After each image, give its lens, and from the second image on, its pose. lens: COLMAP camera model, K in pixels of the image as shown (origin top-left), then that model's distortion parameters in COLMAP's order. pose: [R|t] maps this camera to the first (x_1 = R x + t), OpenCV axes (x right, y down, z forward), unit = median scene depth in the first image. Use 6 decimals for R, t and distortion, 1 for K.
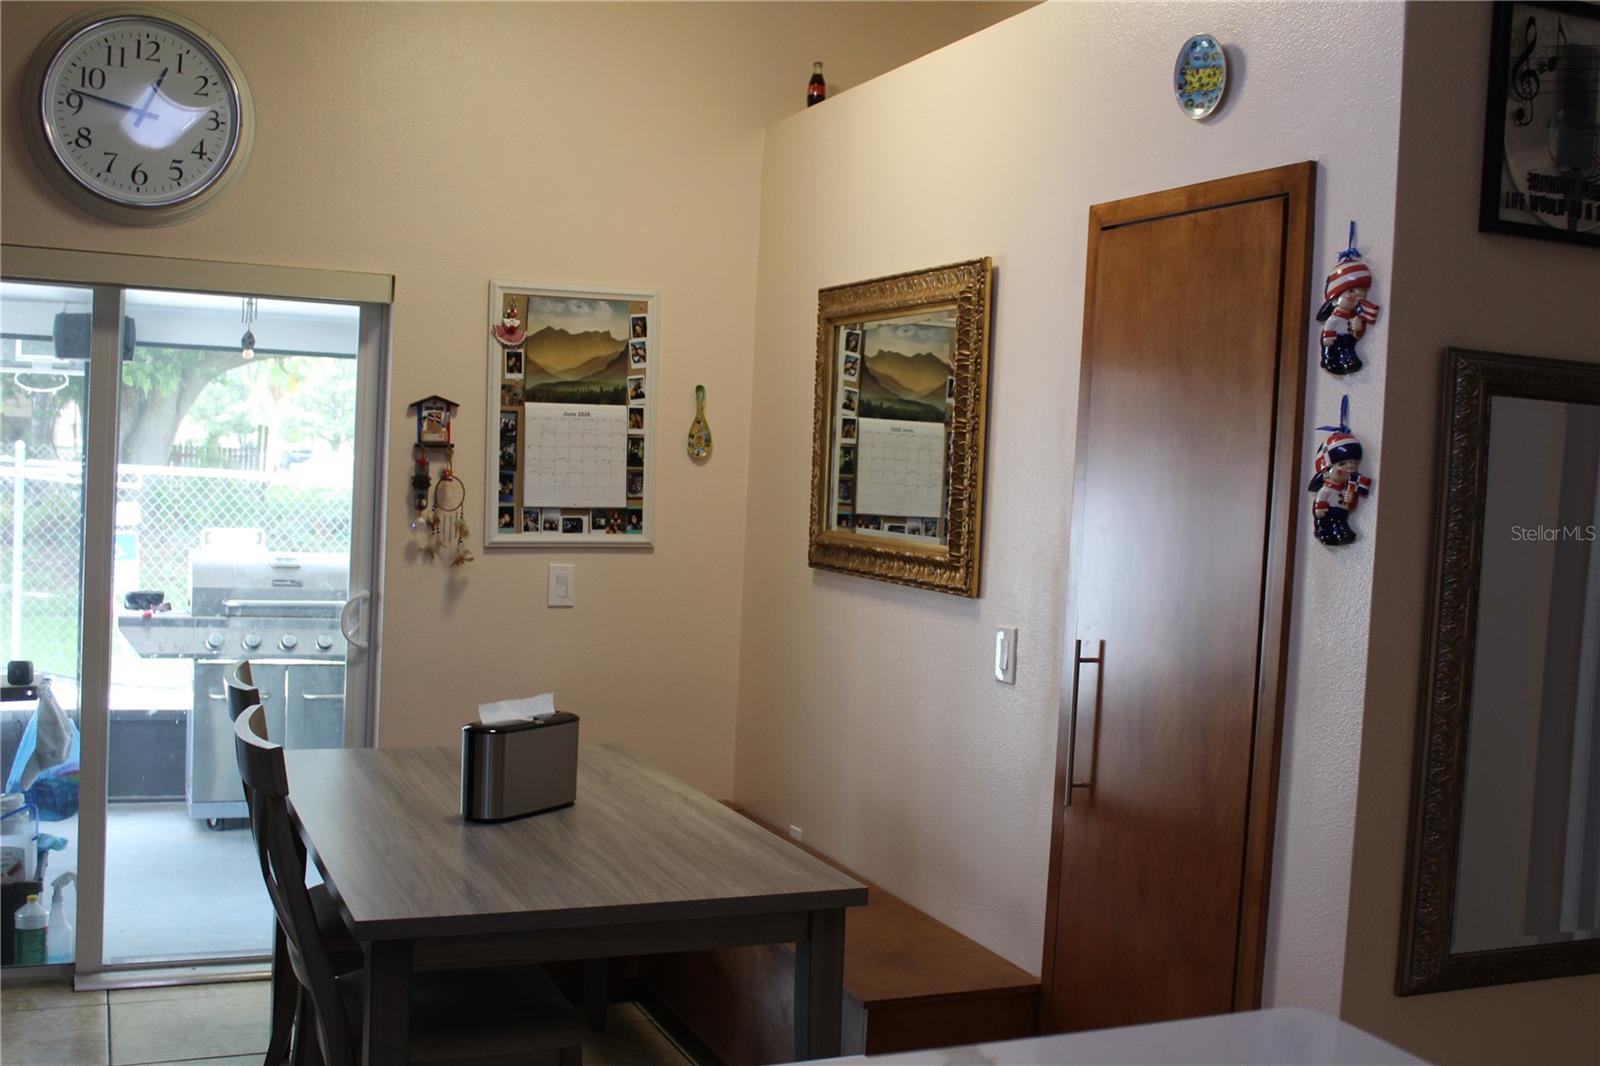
lens RADIAL K [[1638.3, 0, 800.8], [0, 1638.3, 530.8], [0, 0, 1]] dist [-0.073732, 0.000000]
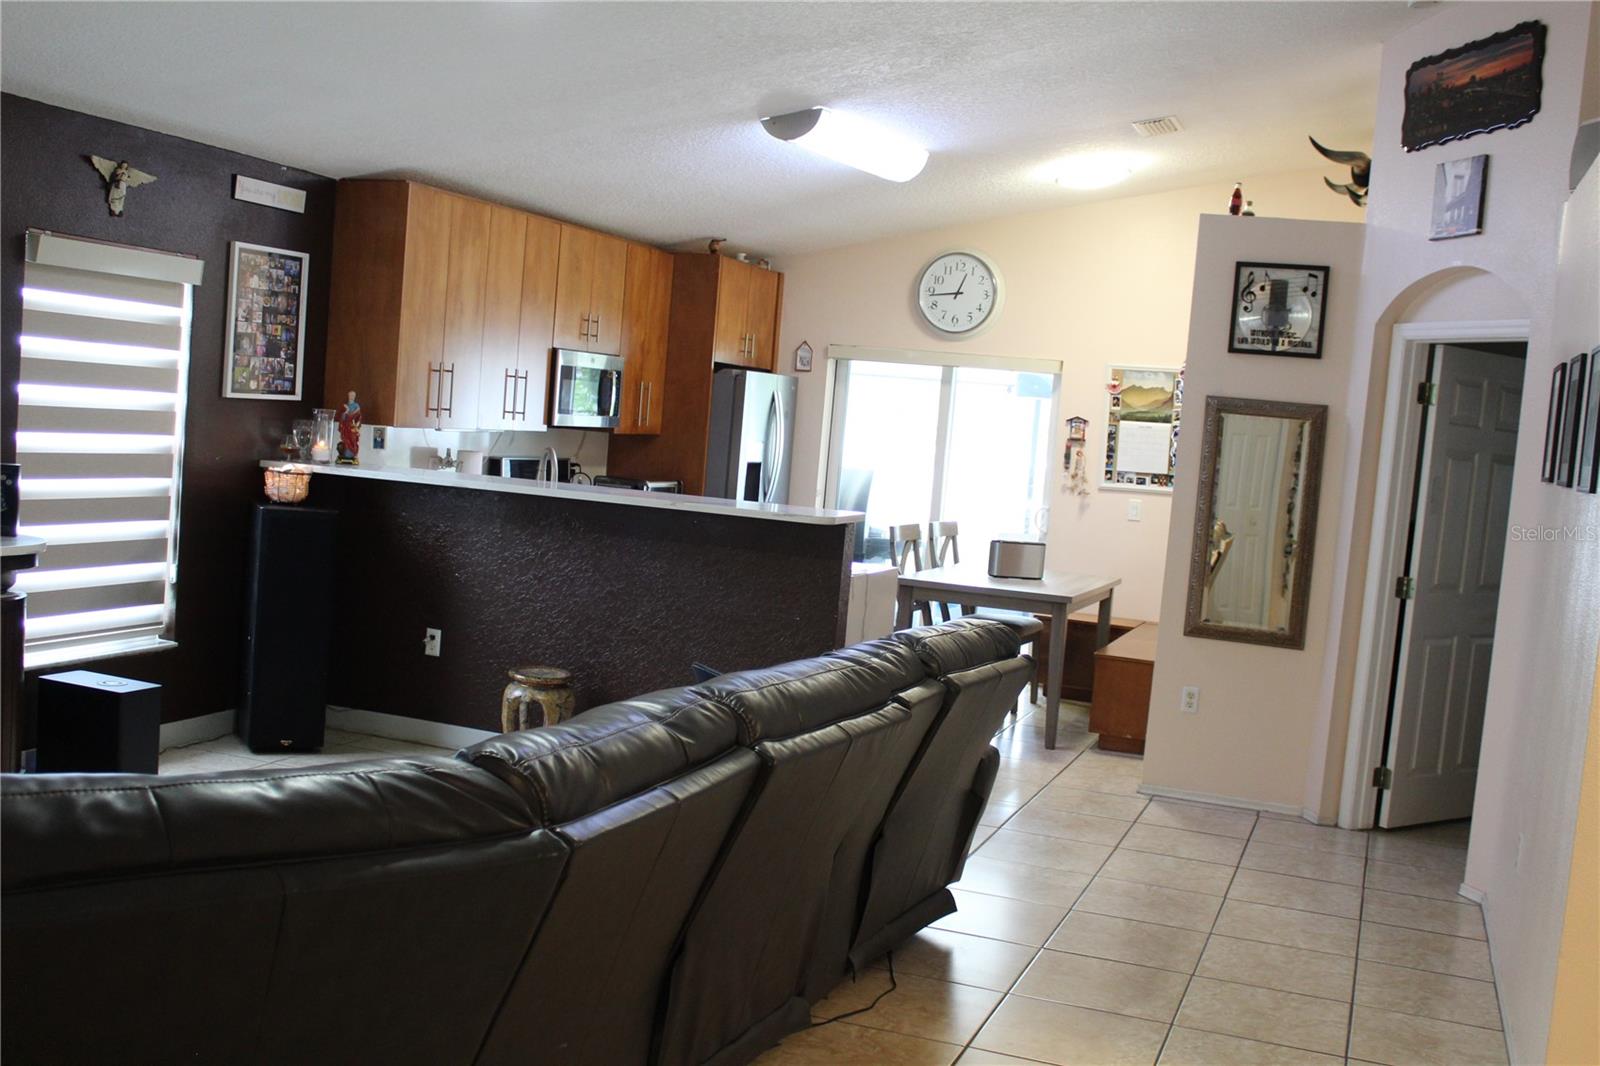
lens RADIAL K [[1638.3, 0, 799.3], [0, 1638.3, 536.4], [0, 0, 1]] dist [-0.073732, 0.000000]
pose [[0.723135, 0.065238, -0.687619, 0.984517], [-0.082638, 0.996550, 0.007641, 0.087216], [0.685745, 0.051298, 0.726032, -0.794969]]
